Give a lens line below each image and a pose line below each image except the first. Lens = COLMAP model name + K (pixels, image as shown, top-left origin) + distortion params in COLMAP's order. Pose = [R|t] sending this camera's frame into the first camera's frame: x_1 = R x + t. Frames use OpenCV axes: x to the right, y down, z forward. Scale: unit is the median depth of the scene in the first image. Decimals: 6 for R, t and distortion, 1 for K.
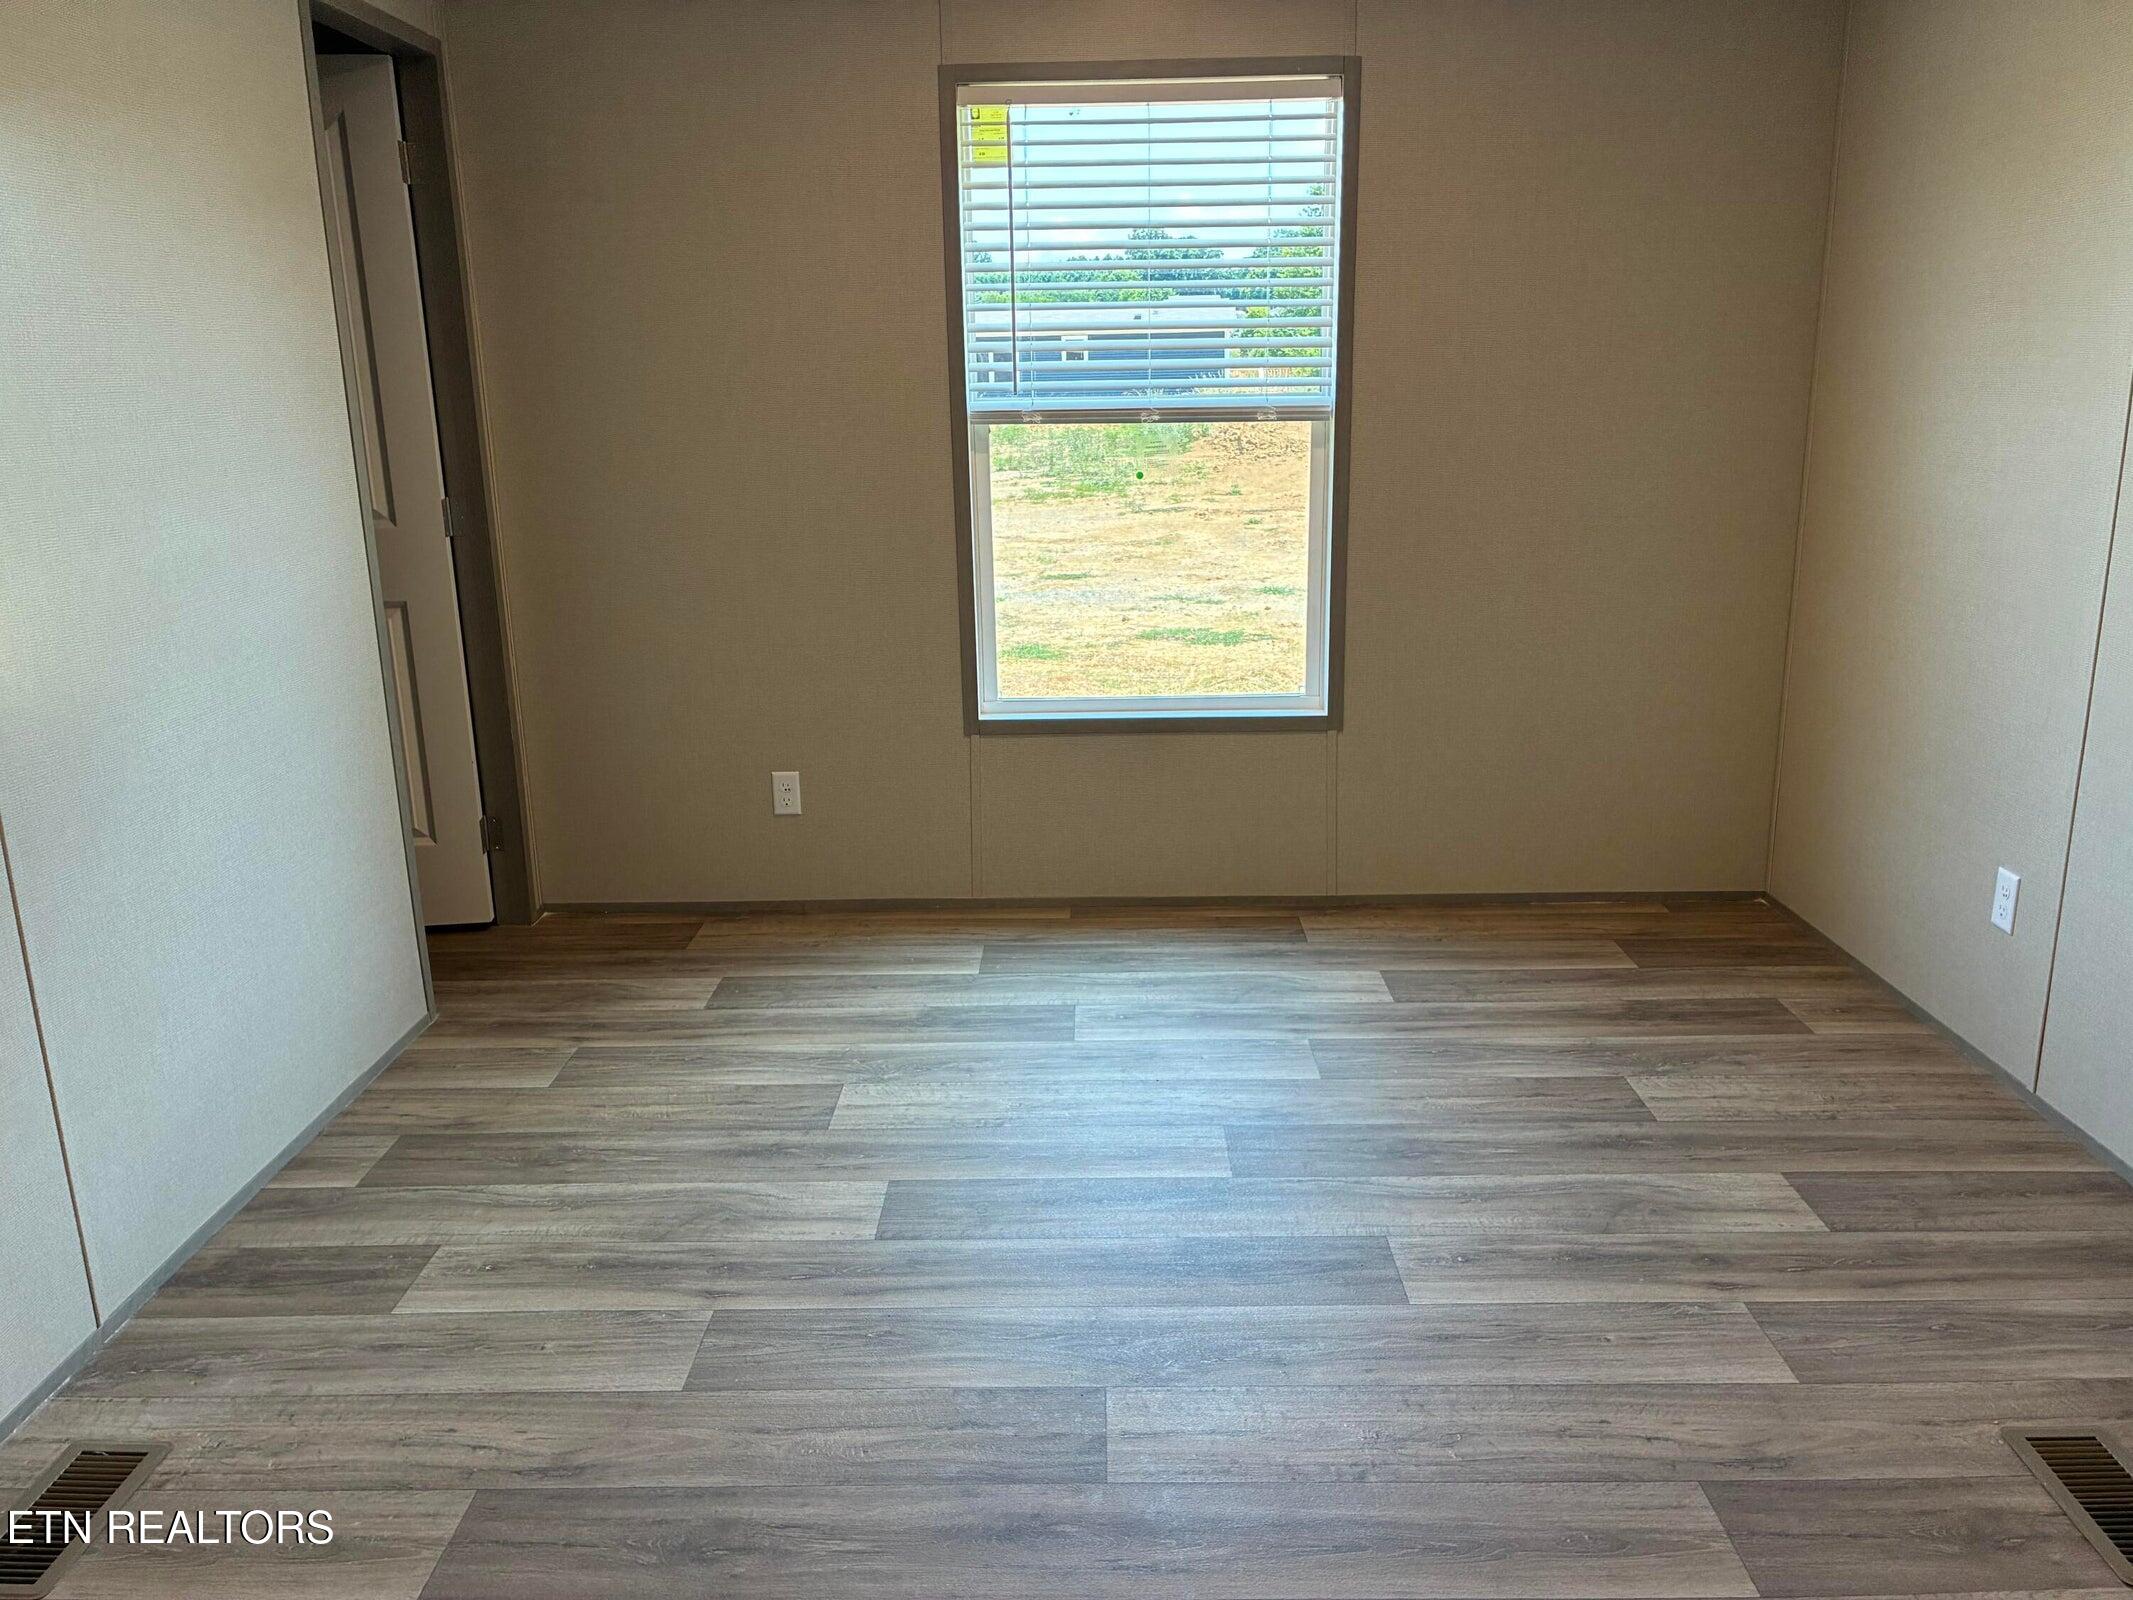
lens RADIAL K [[1597.2, 0, 1112.5], [0, 1597.2, 767.4], [0, 0, 1]] dist [0.032896, -0.052328]
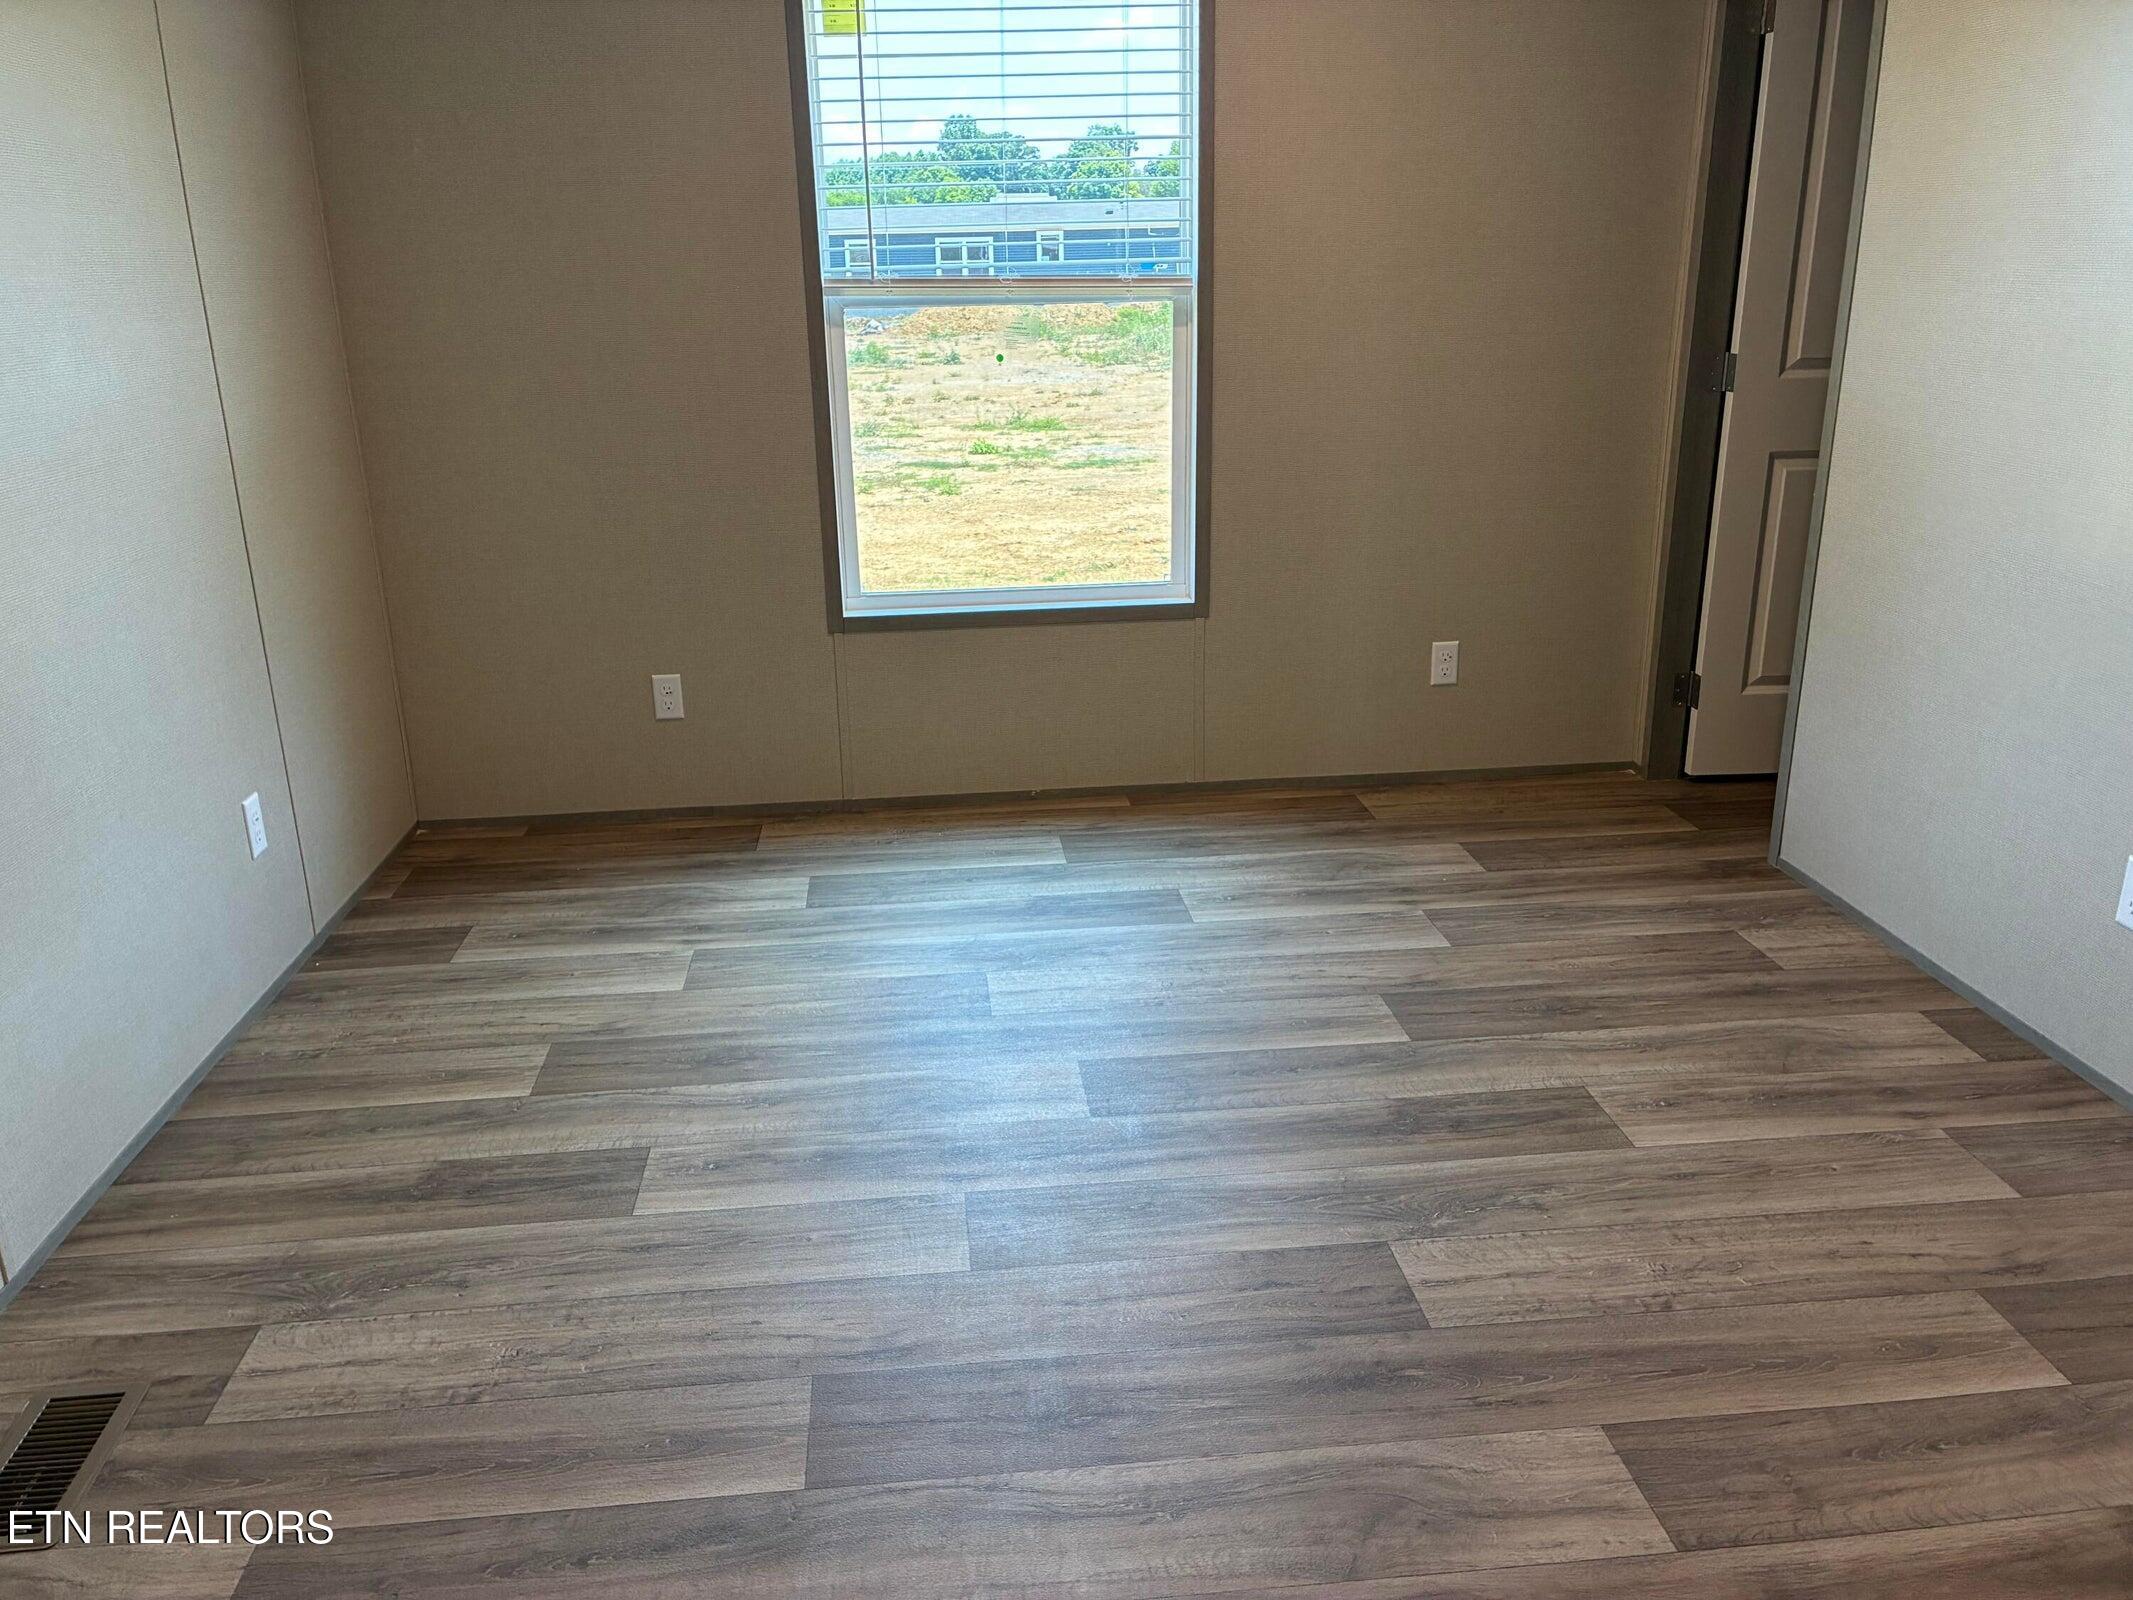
lens RADIAL K [[1605.2, 0, 1067.0], [0, 1605.2, 791.0], [0, 0, 1]] dist [-0.008450, 0.003654]
pose [[0.995521, -0.036159, 0.087354, -0.241190], [0.029103, 0.996310, 0.080743, 0.007268], [-0.089951, -0.077839, 0.992900, 0.014903]]
